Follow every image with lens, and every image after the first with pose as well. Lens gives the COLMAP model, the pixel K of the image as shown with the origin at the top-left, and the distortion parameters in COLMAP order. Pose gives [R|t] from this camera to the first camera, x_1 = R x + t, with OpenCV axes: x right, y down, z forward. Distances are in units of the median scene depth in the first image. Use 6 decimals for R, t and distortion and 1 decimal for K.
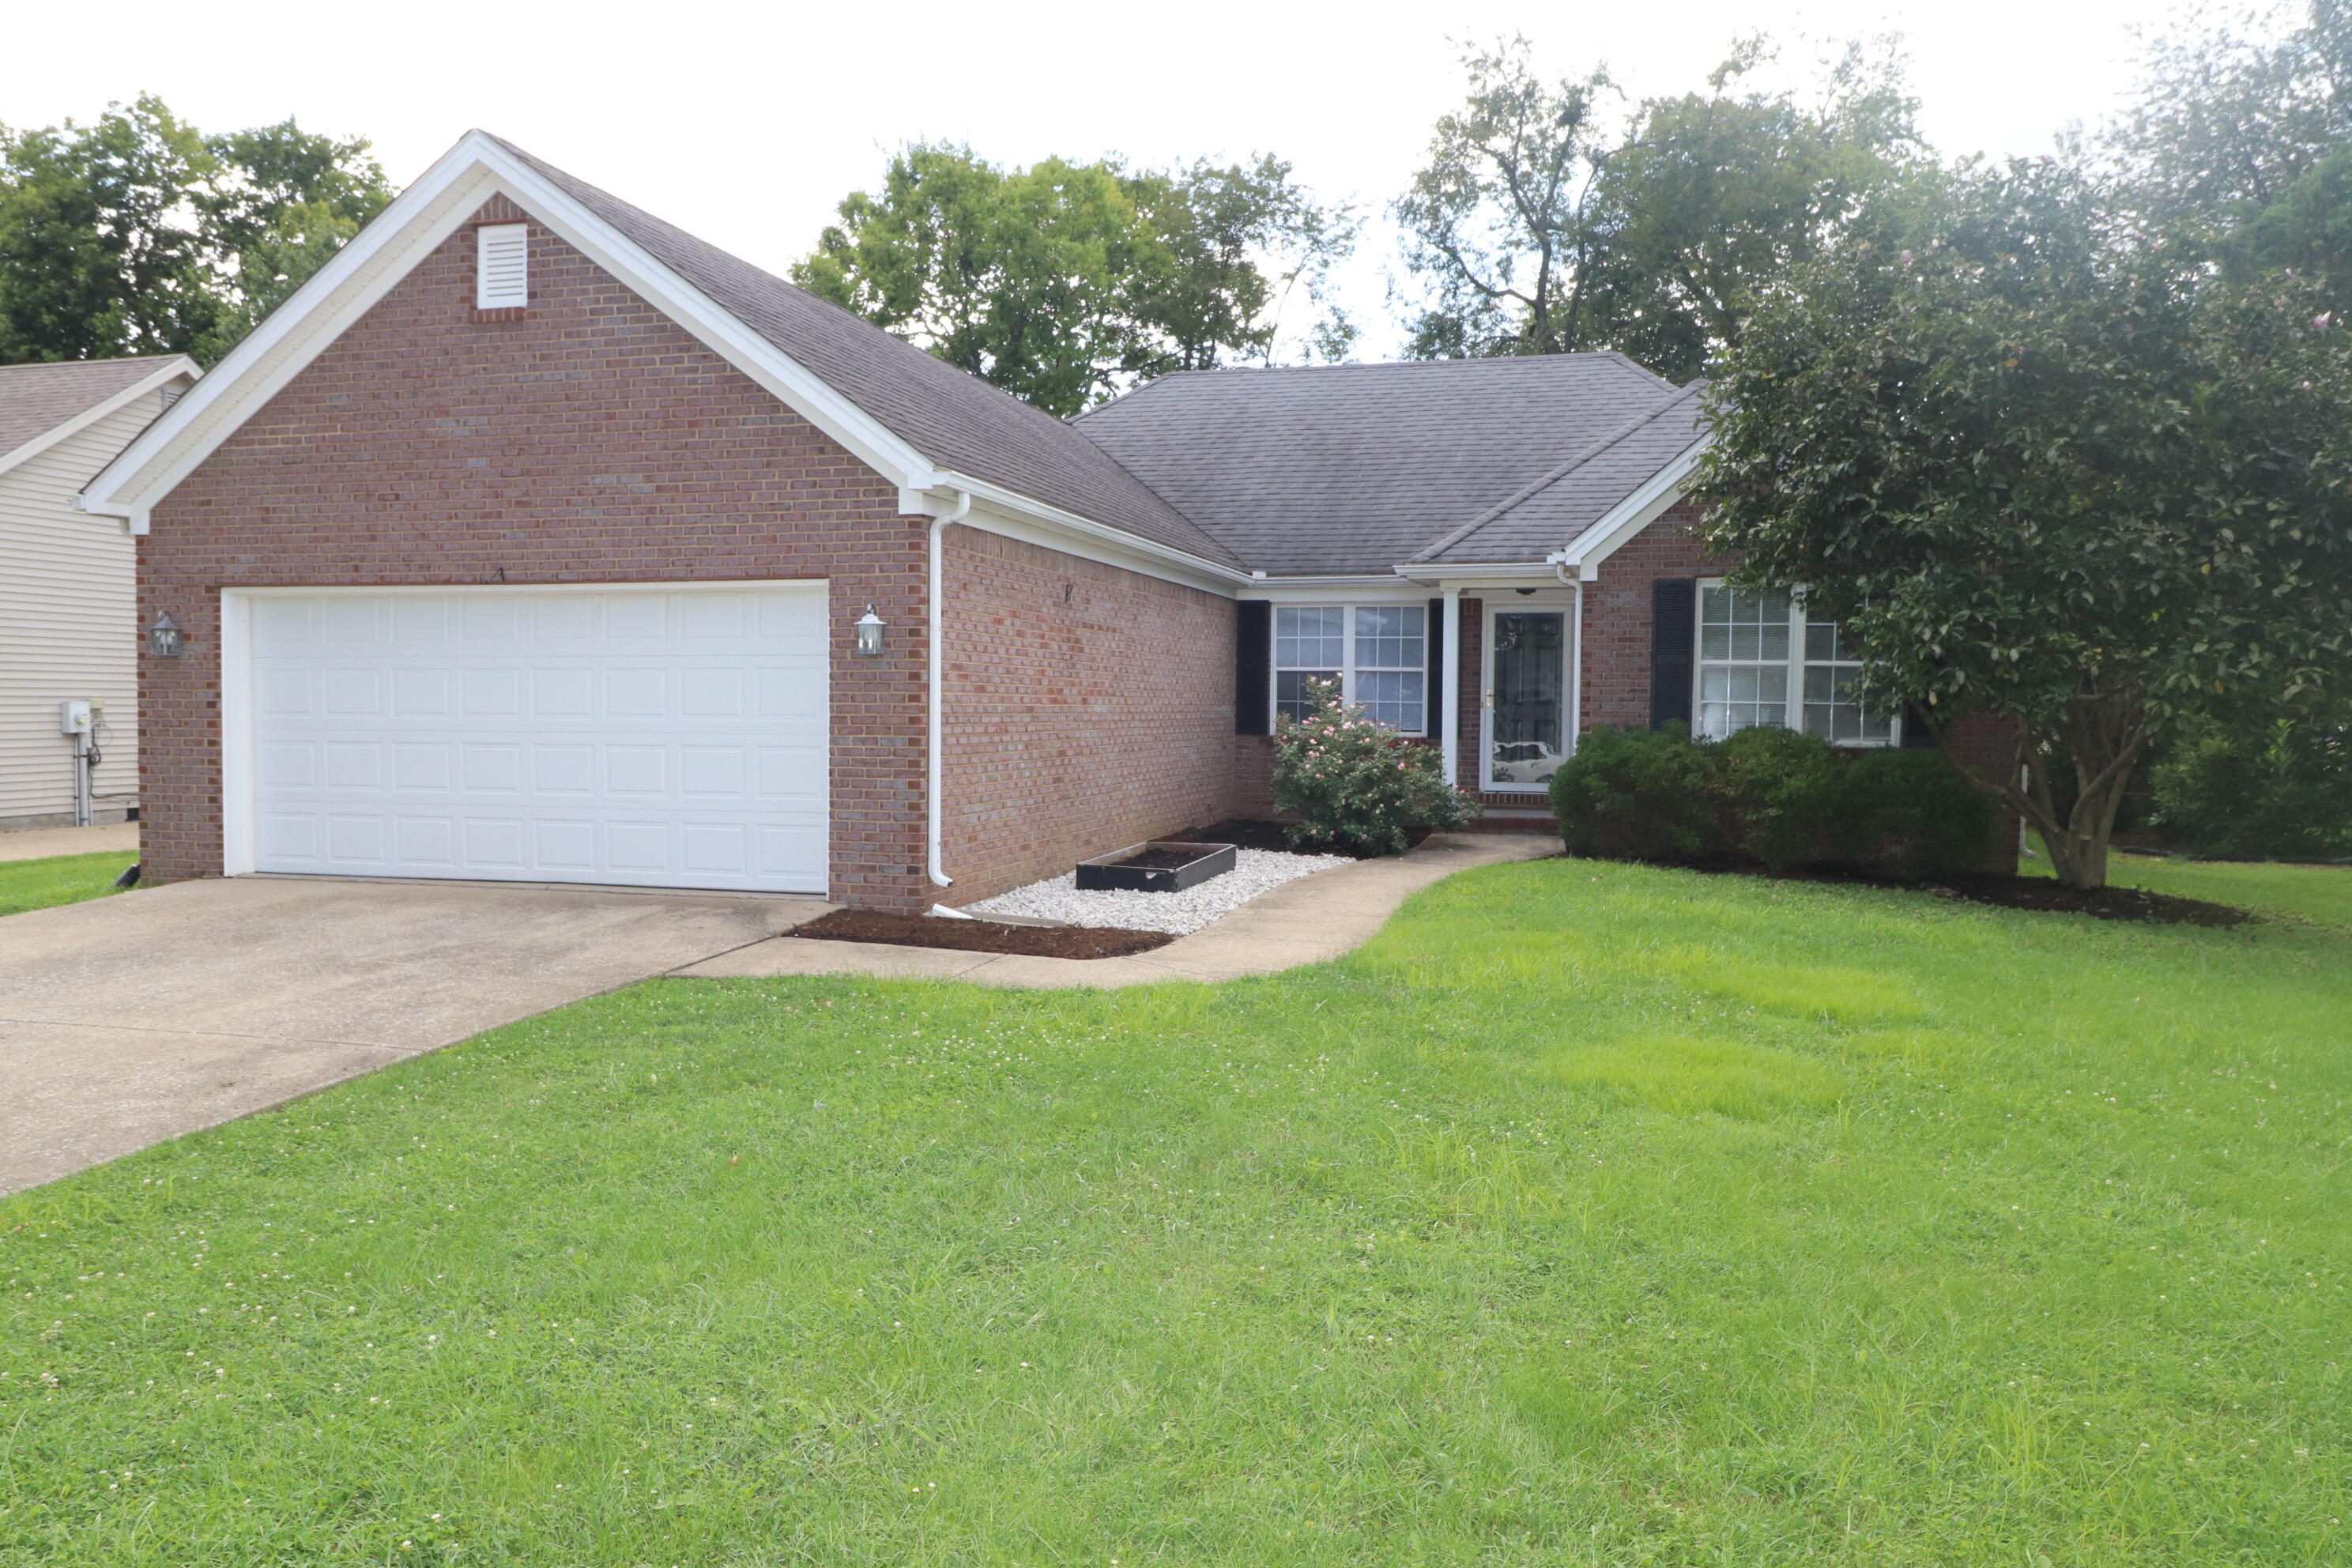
lens RADIAL K [[1743.8, 0, 1175.1], [0, 1743.8, 782.2], [0, 0, 1]] dist [-0.006106, -0.000871]
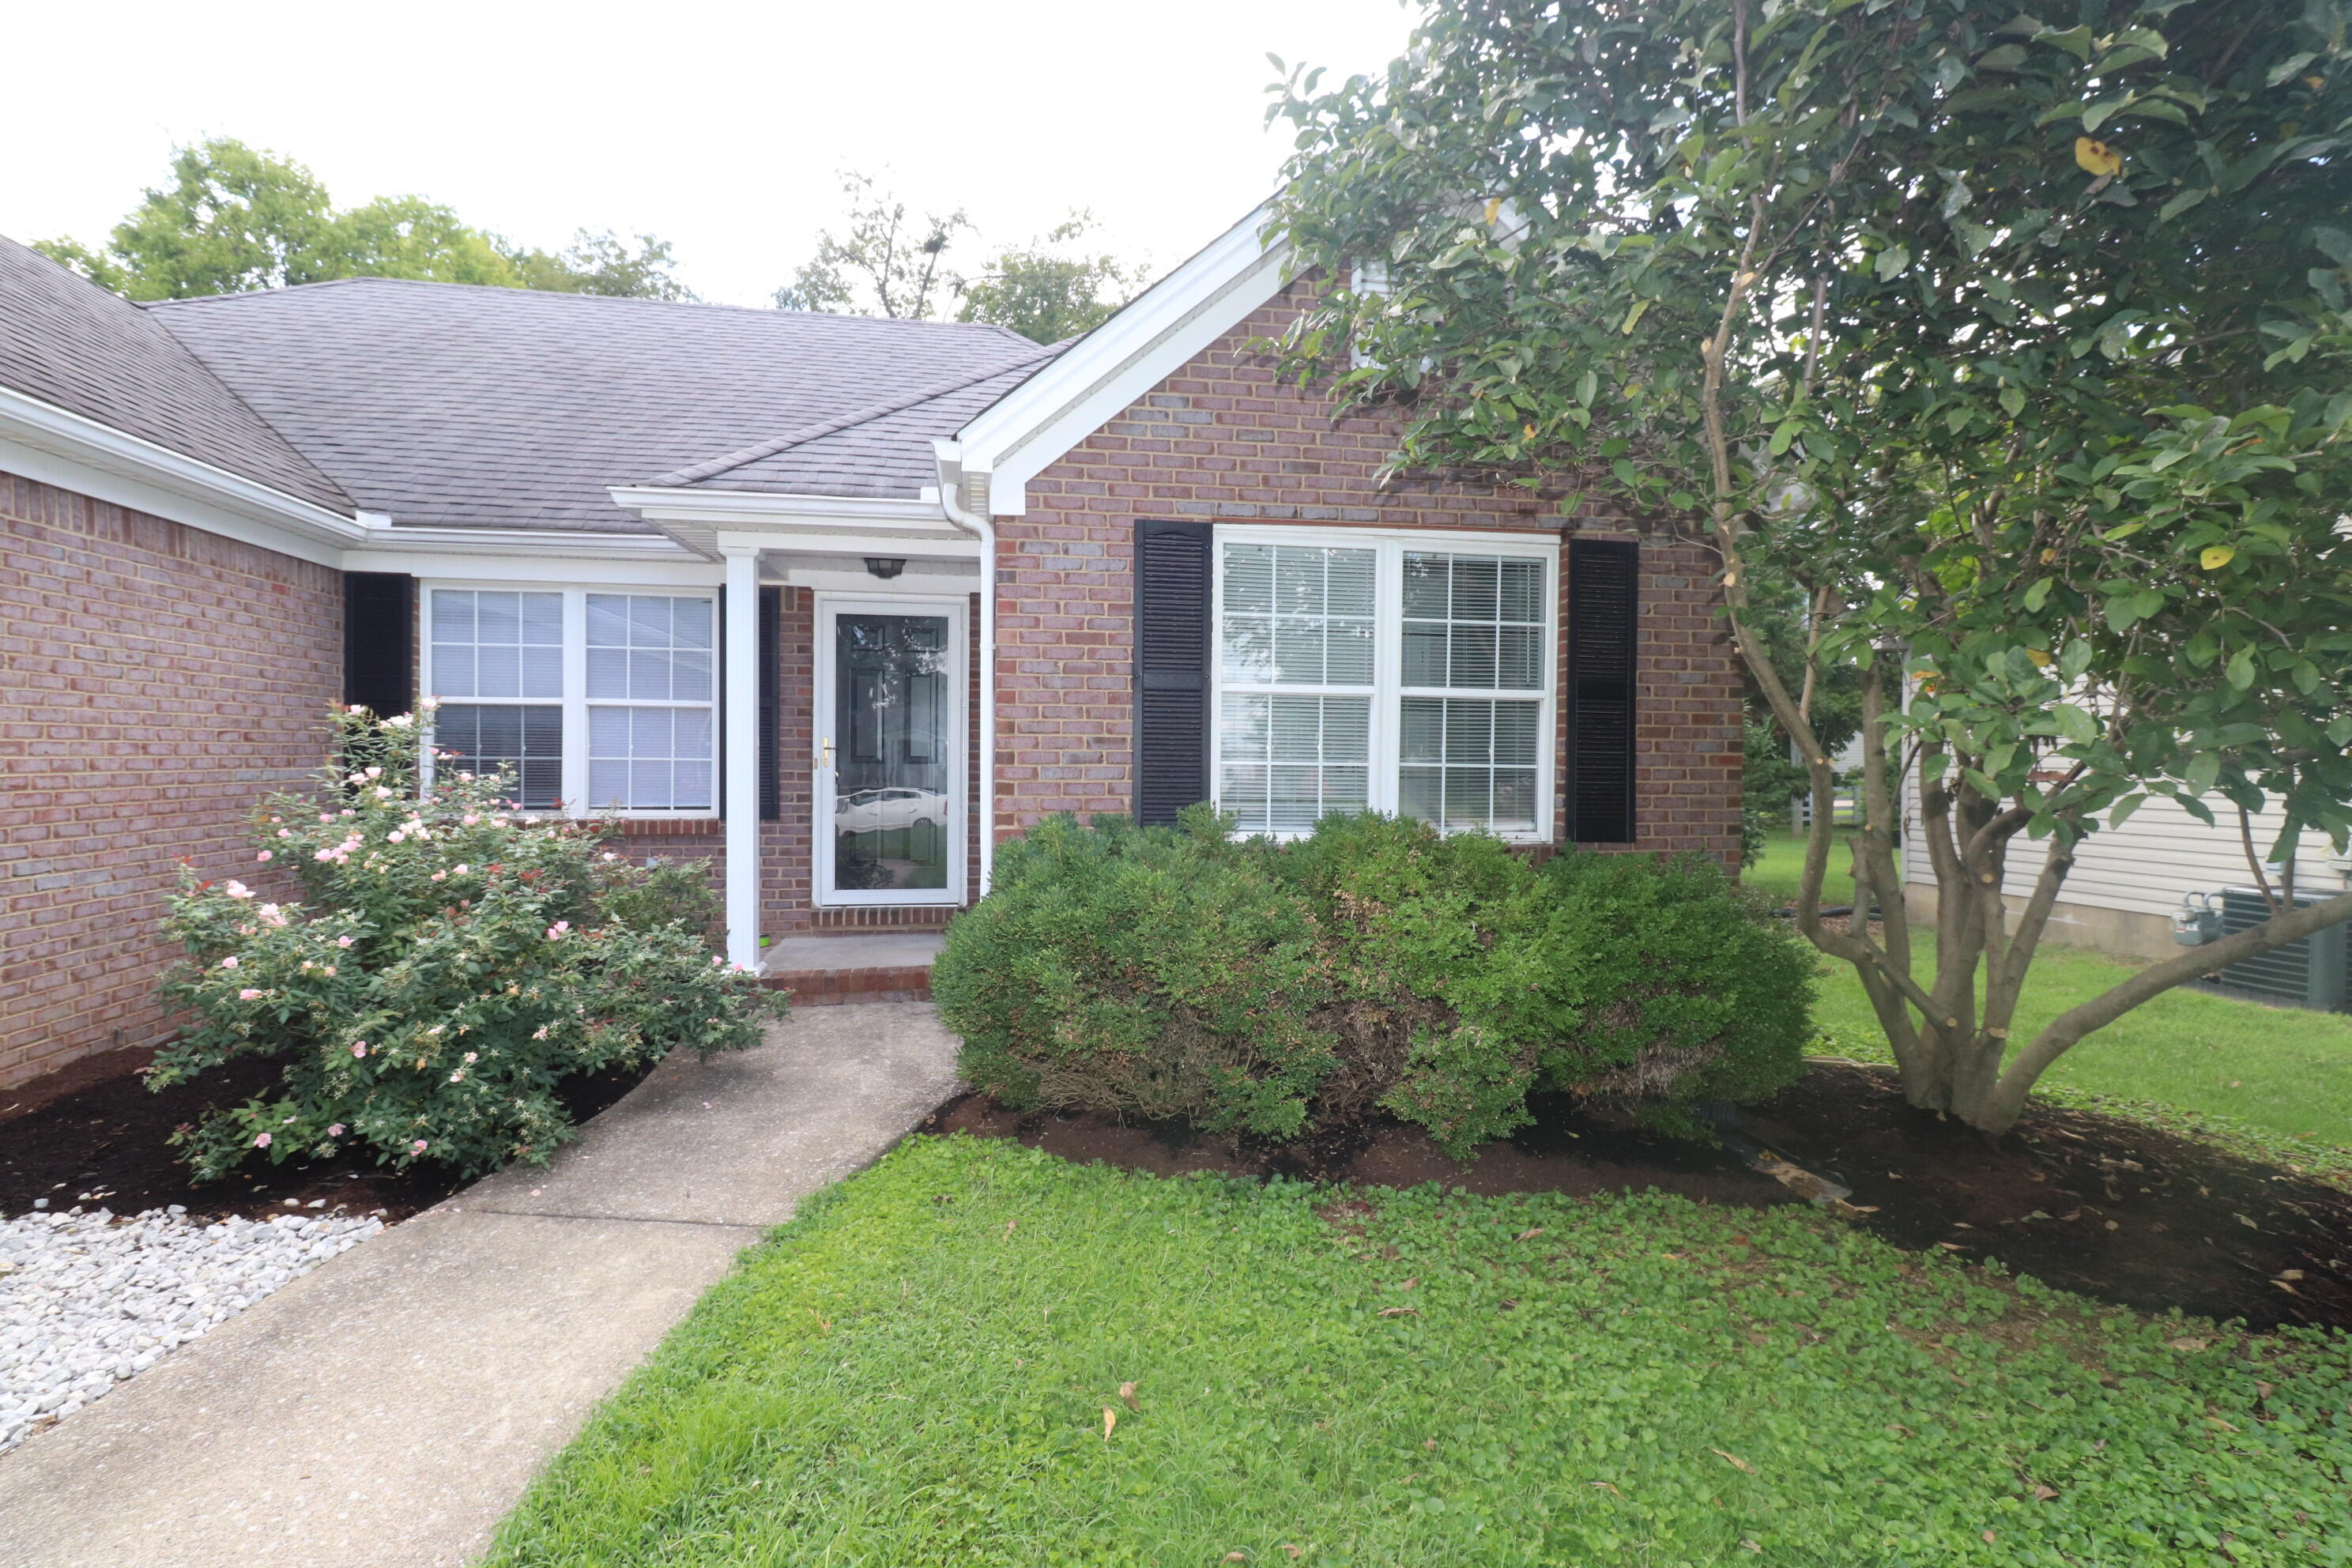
lens RADIAL K [[1089.3, 0, 1175.6], [0, 1089.3, 778.7], [0, 0, 1]] dist [-0.003723, -0.000498]
pose [[0.904913, -0.011385, 0.425444, 0.149862], [0.018839, 0.999734, -0.013317, -0.037165], [-0.425179, 0.020066, 0.904887, 0.706986]]
